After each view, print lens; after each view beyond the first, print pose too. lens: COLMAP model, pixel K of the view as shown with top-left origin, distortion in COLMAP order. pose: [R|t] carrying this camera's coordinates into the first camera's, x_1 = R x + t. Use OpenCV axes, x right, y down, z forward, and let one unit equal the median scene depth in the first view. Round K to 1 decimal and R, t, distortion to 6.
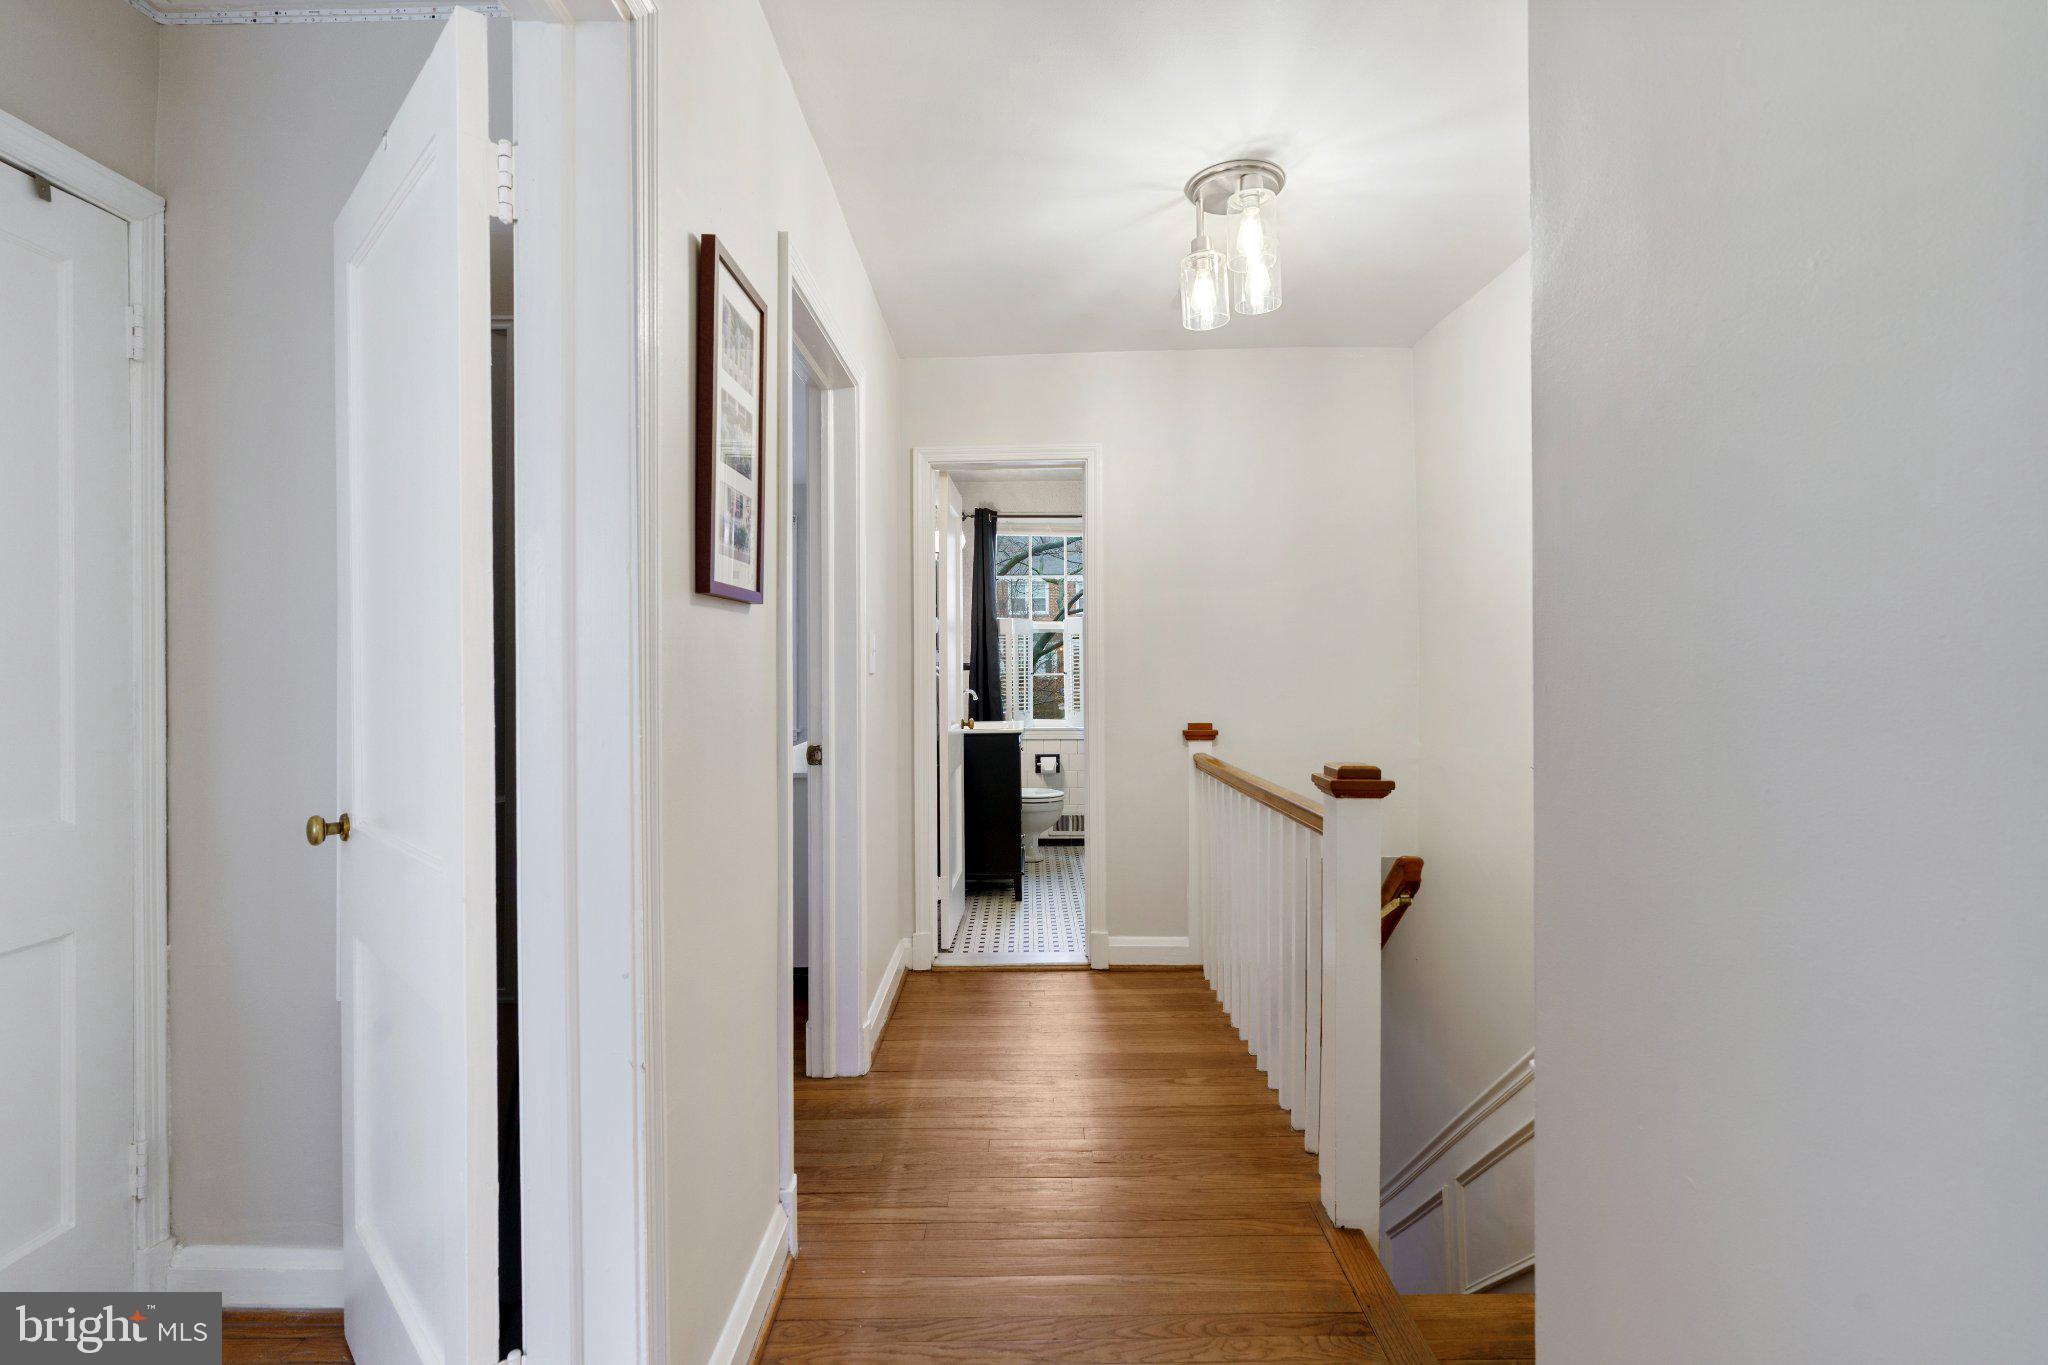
lens RADIAL K [[921.1, 0, 1023.2], [0, 921.1, 680.7], [0, 0, 1]] dist [0.000105, 0.000477]
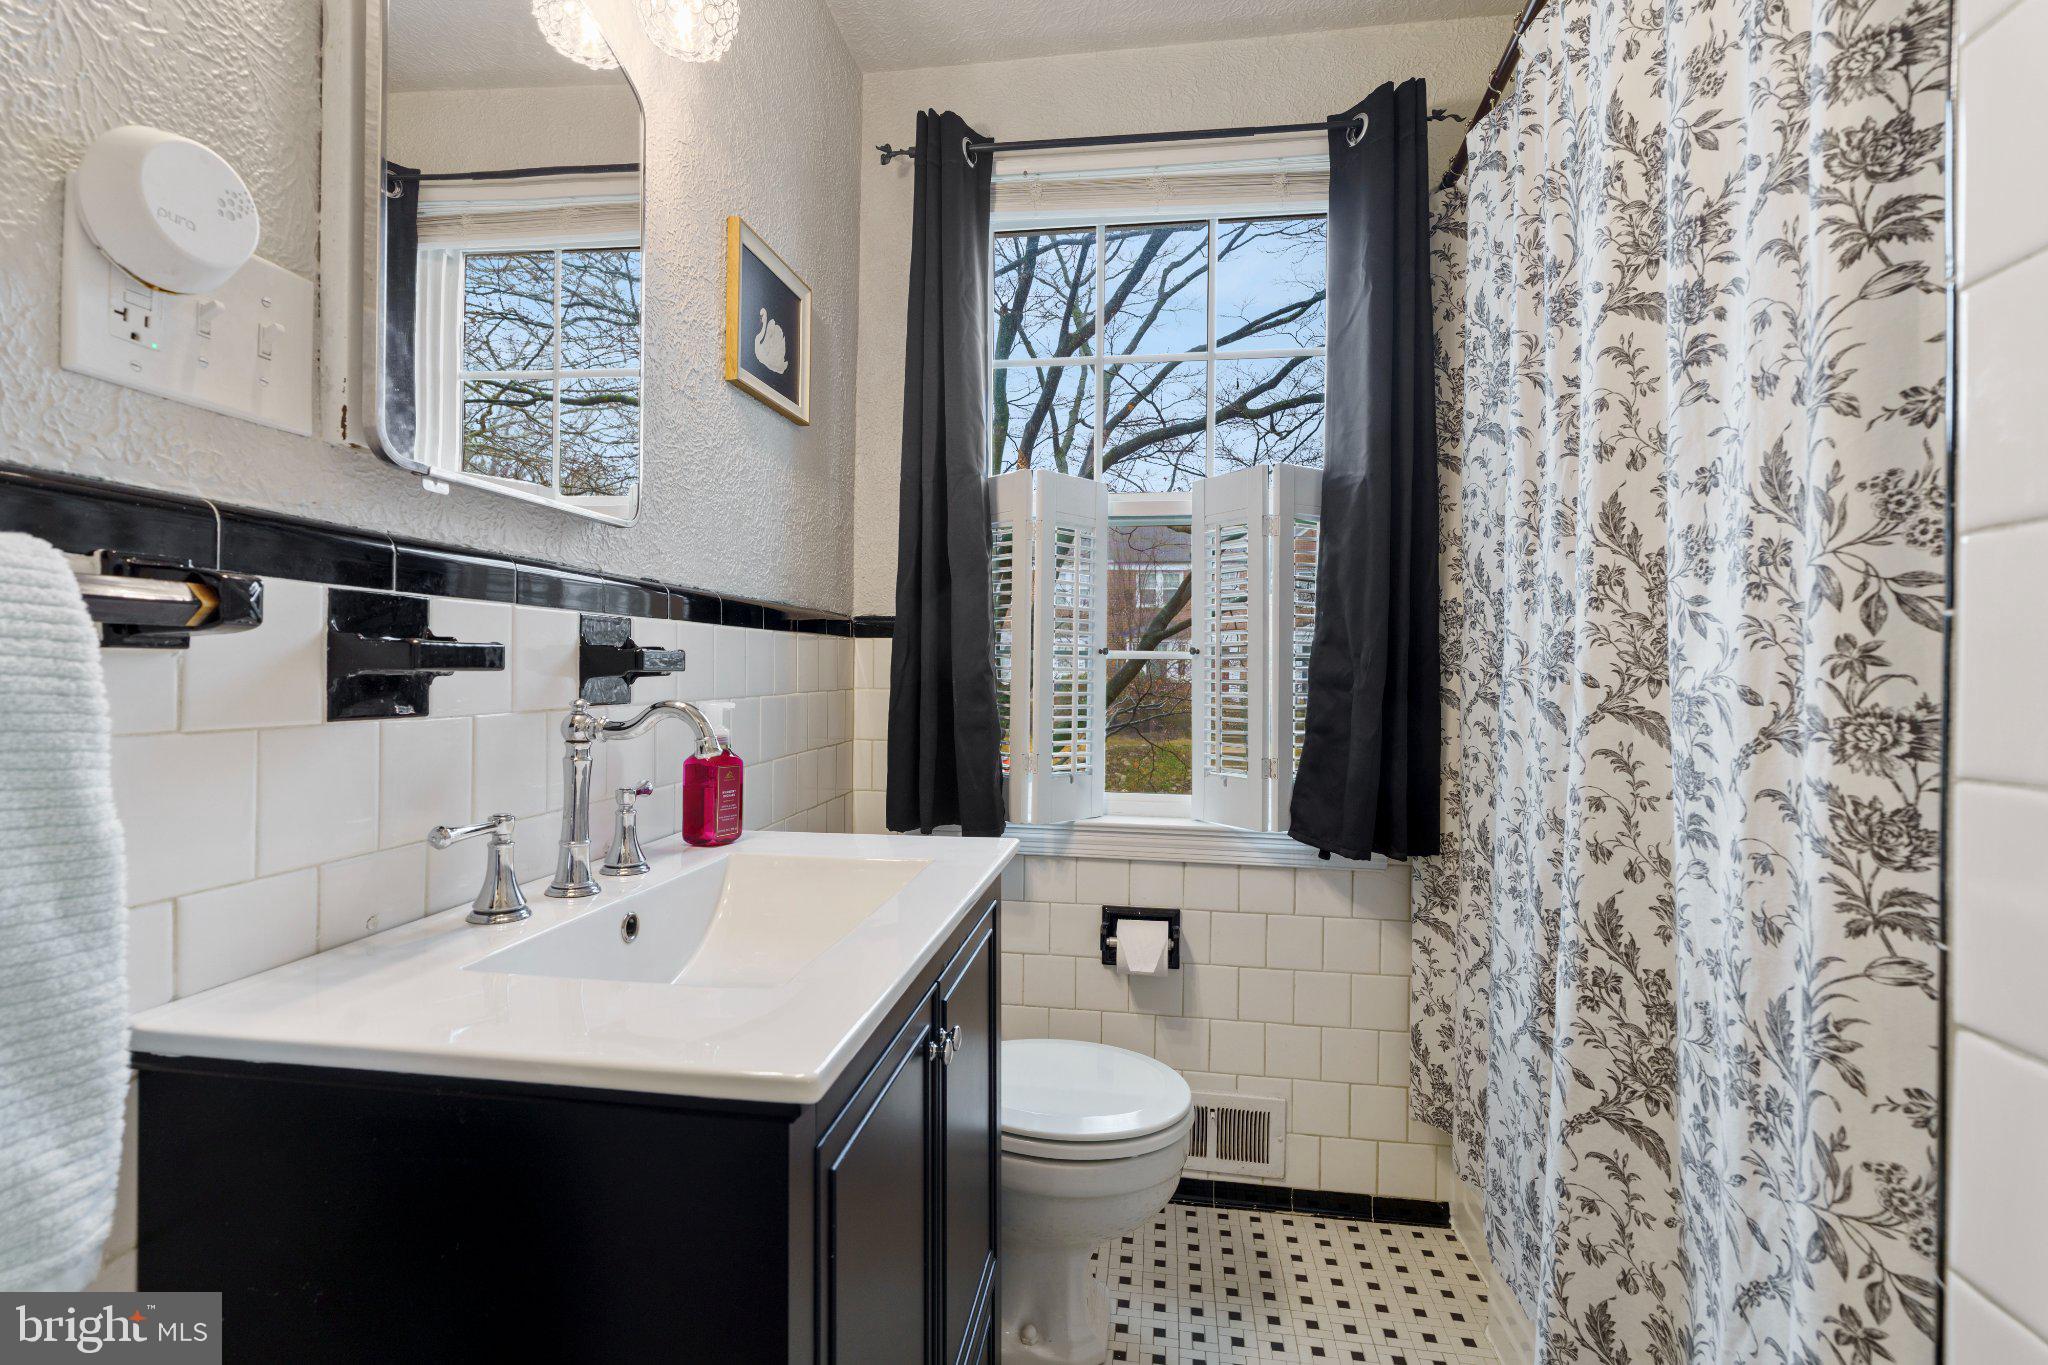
lens RADIAL K [[921.1, 0, 1023.2], [0, 921.1, 680.7], [0, 0, 1]] dist [0.000105, 0.000477]
pose [[0.991750, 0.018730, -0.126814, 0.024866], [-0.018873, 0.999822, 0.000077, 0.000300], [0.126793, 0.002317, 0.991927, 0.678189]]
